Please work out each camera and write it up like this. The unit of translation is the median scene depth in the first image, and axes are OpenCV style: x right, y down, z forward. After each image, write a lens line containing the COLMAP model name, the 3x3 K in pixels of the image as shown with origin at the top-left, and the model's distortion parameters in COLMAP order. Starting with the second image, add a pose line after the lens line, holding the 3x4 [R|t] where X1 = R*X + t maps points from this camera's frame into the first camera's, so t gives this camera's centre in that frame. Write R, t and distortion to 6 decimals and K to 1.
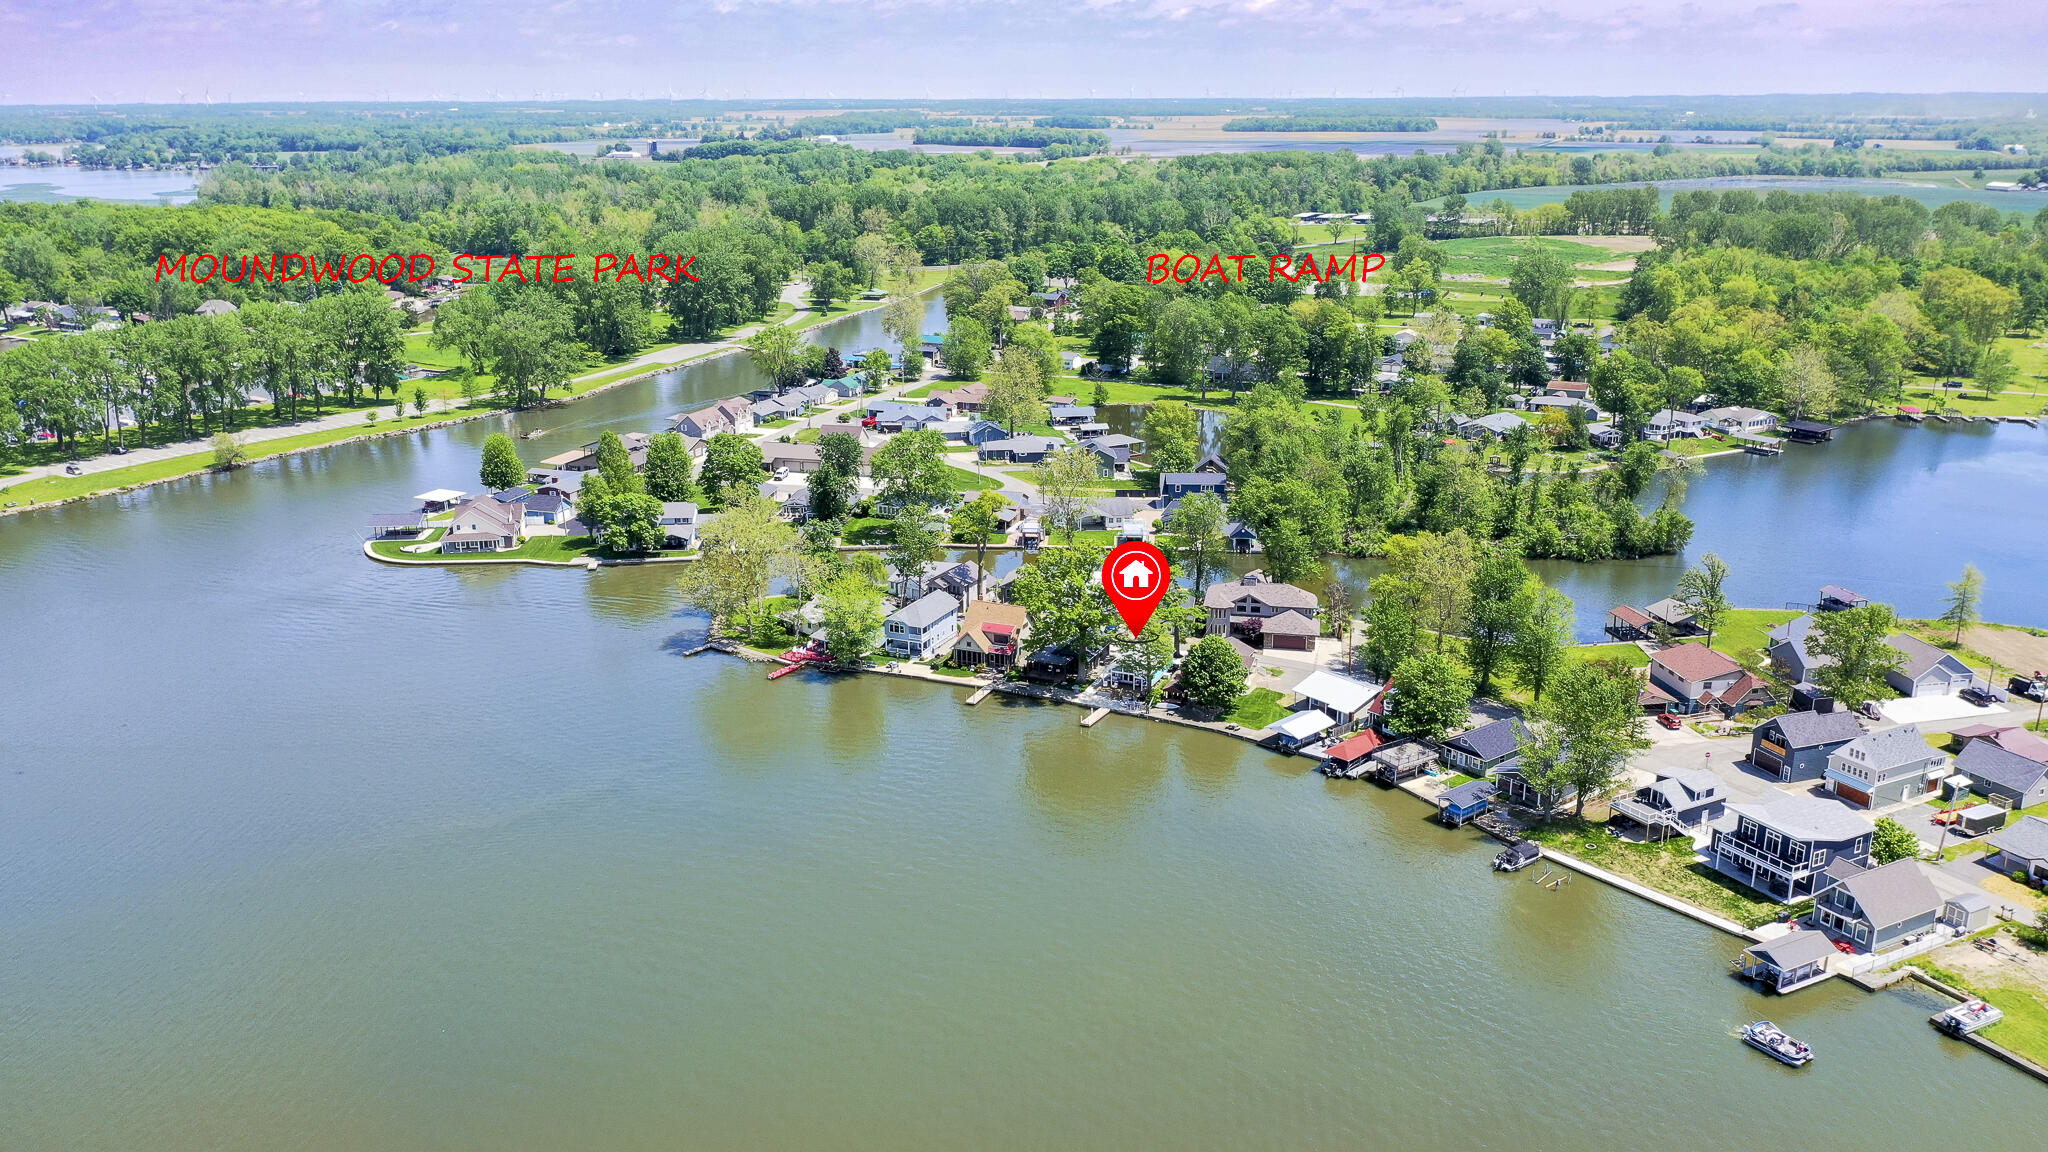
lens RADIAL K [[1646.2, 0, 1021.3], [0, 1646.2, 574.9], [0, 0, 1]] dist [-0.012383, 0.002904]
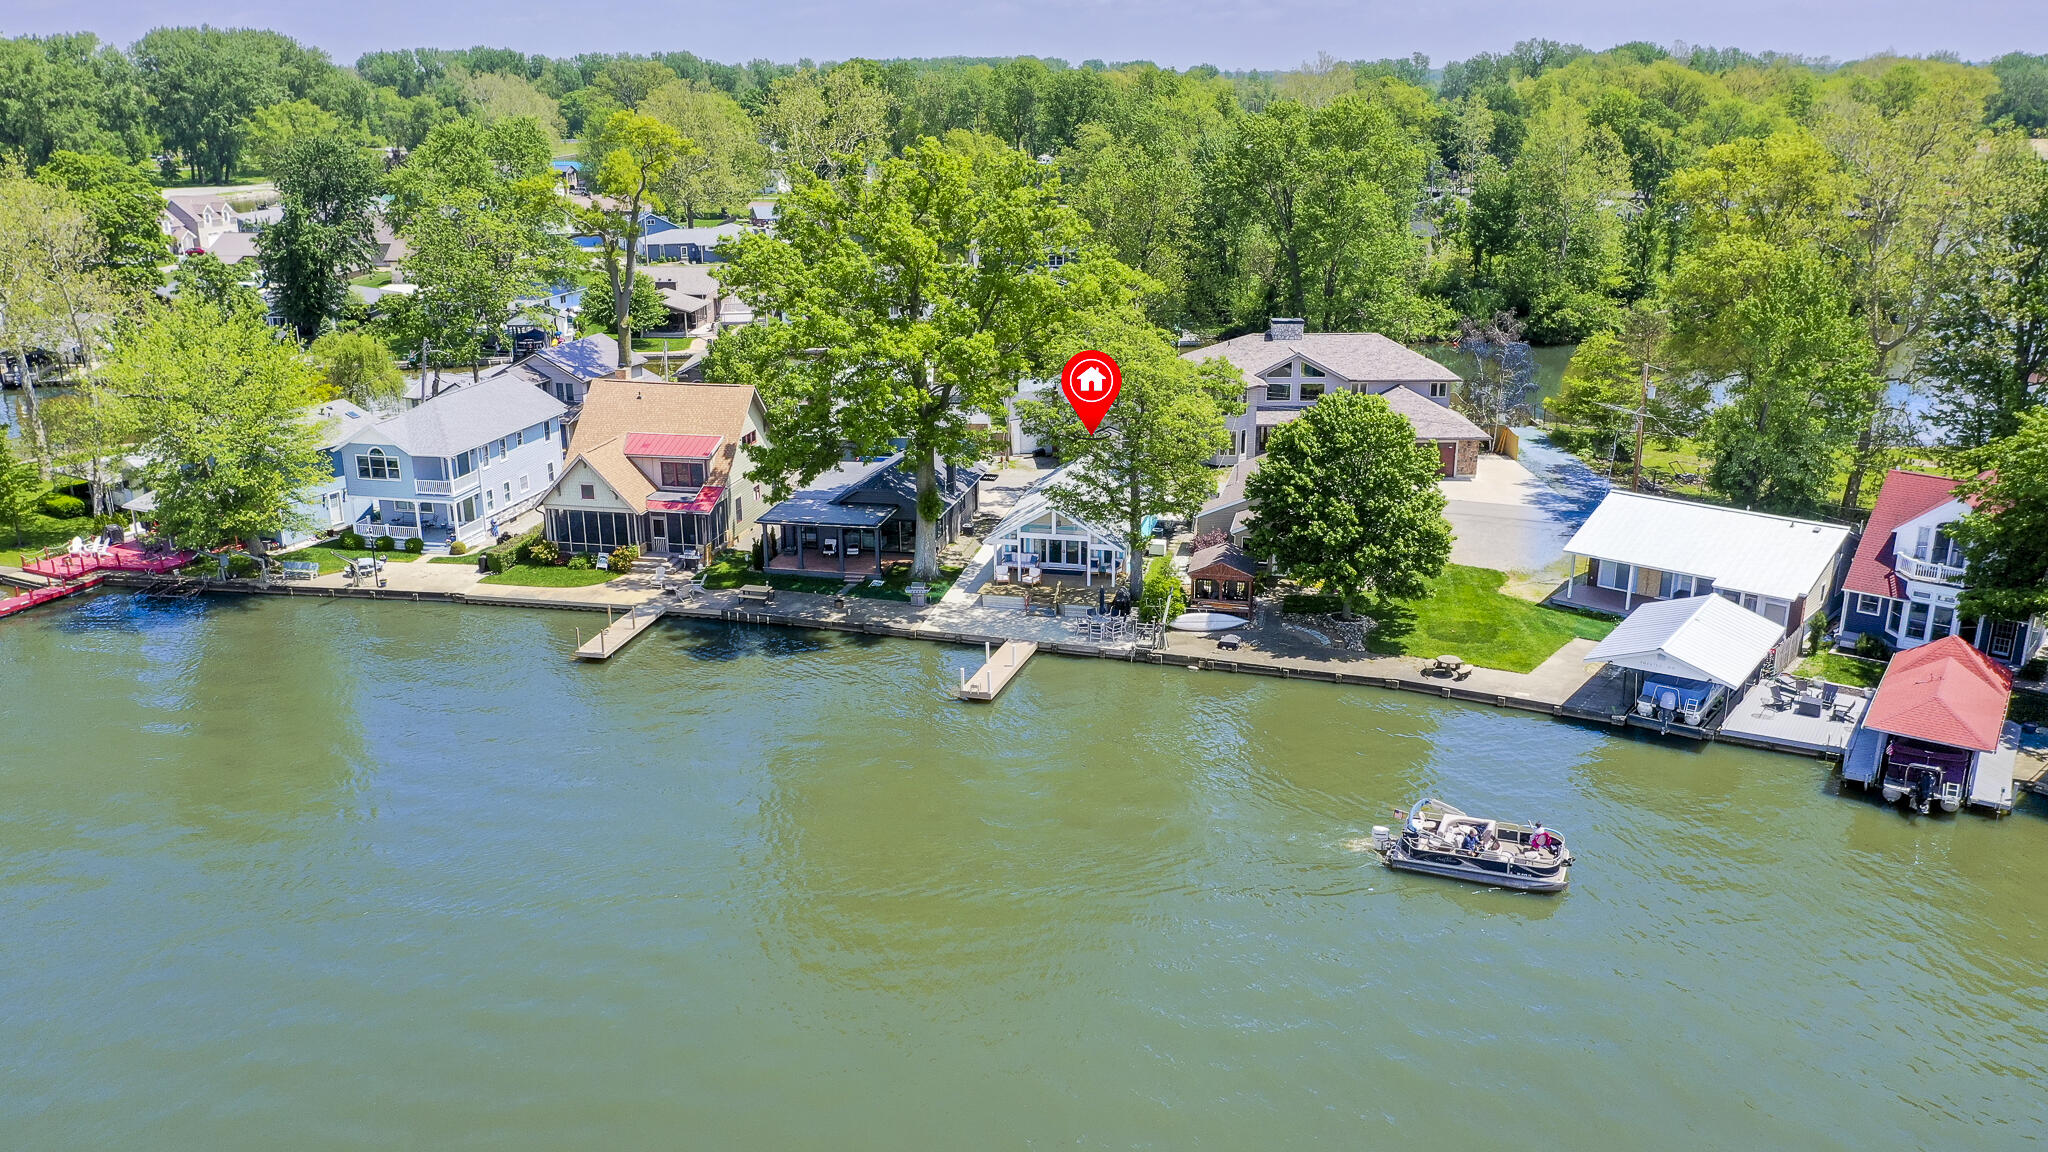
lens RADIAL K [[1646.2, 0, 1029.9], [0, 1646.2, 571.4], [0, 0, 1]] dist [-0.012383, 0.002904]
pose [[0.980590, -0.058446, 0.187158, -0.006502], [0.057074, 0.998289, 0.012718, 0.060510], [-0.187581, -0.001789, 0.982248, 0.653554]]
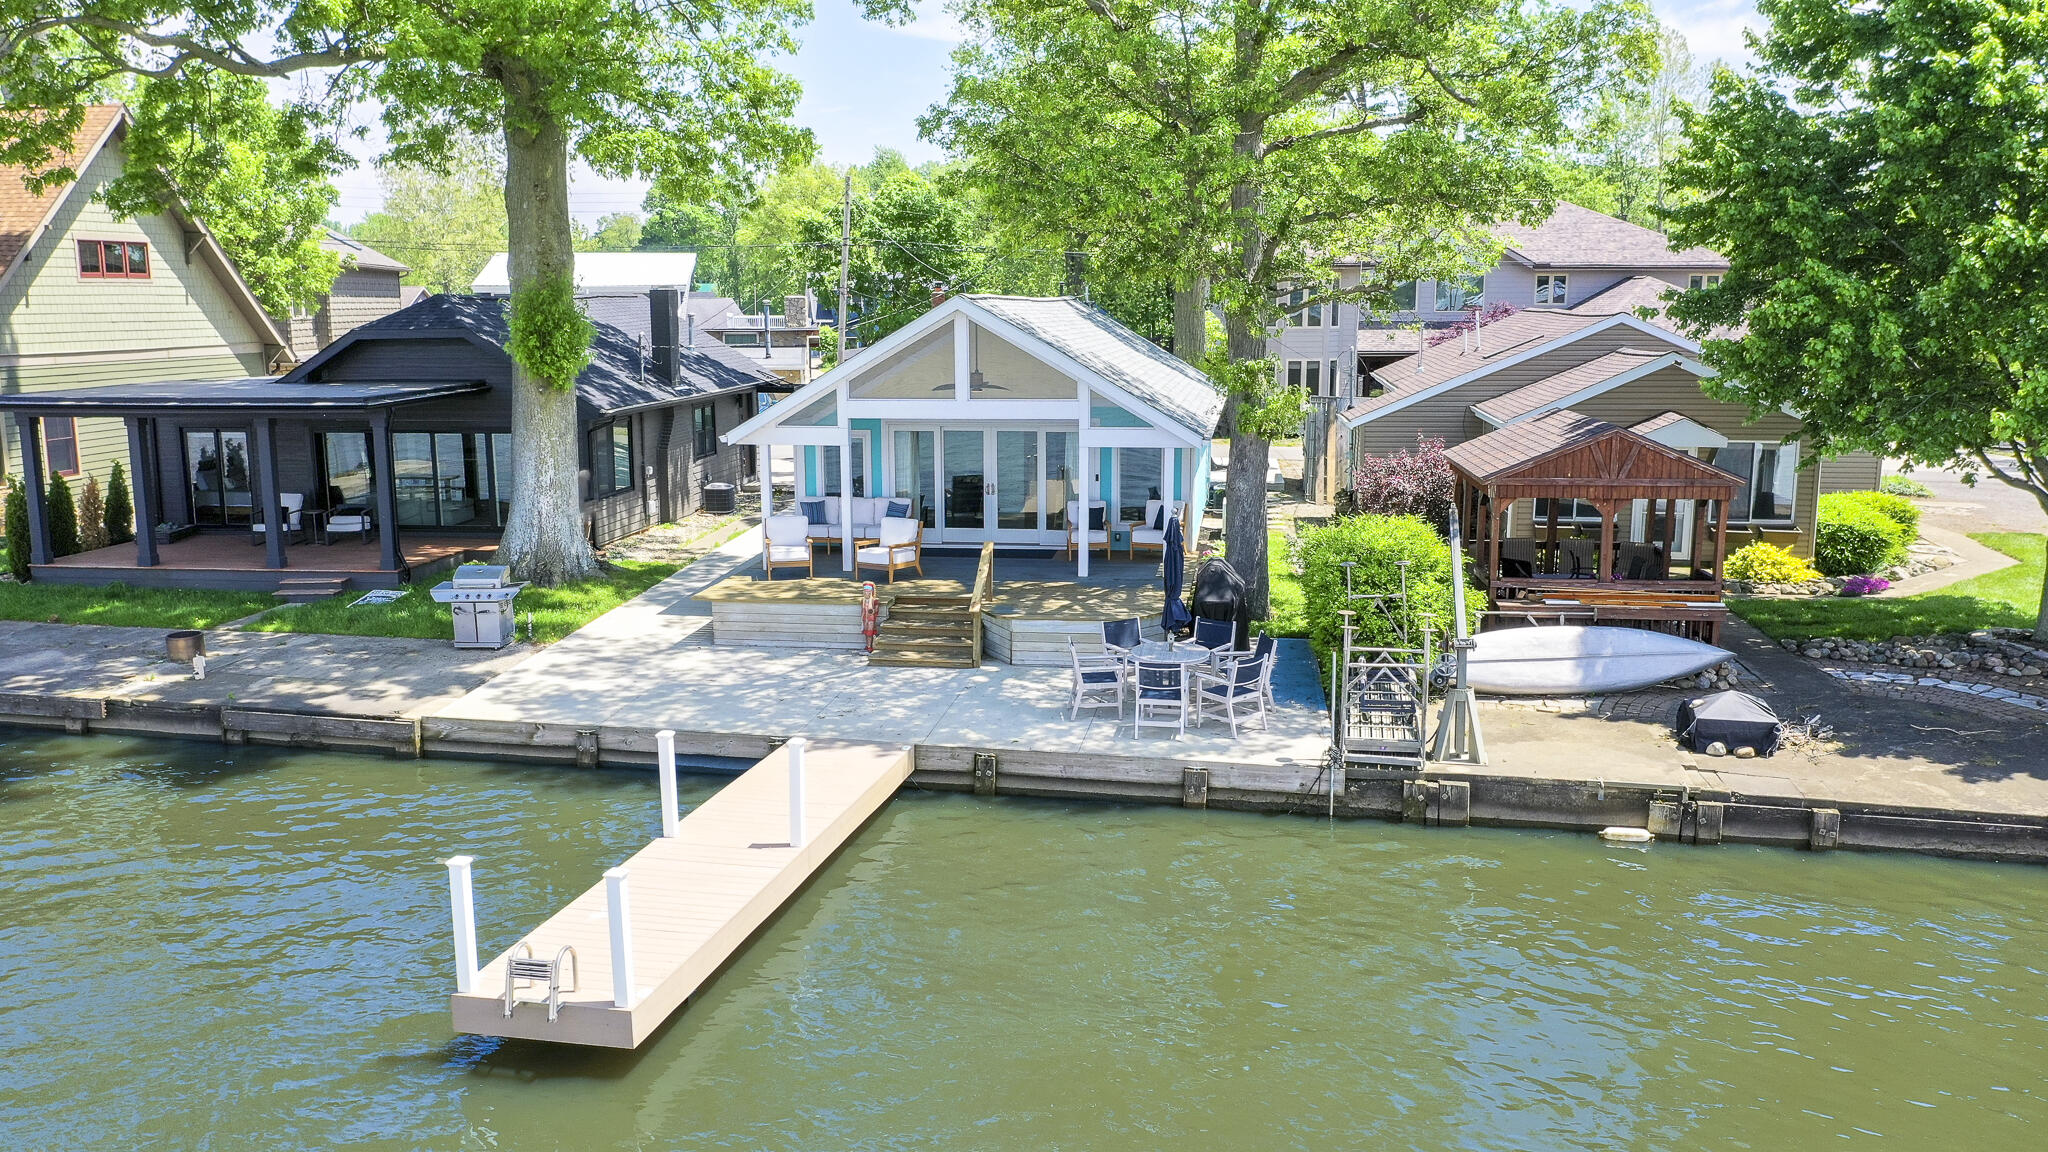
lens RADIAL K [[1646.2, 0, 1026.0], [0, 1646.2, 575.5], [0, 0, 1]] dist [-0.012383, 0.002904]
pose [[0.962584, -0.046248, 0.267007, 0.037428], [0.078584, 0.990628, -0.111717, 0.078679], [-0.259338, 0.128520, 0.957197, 0.883369]]
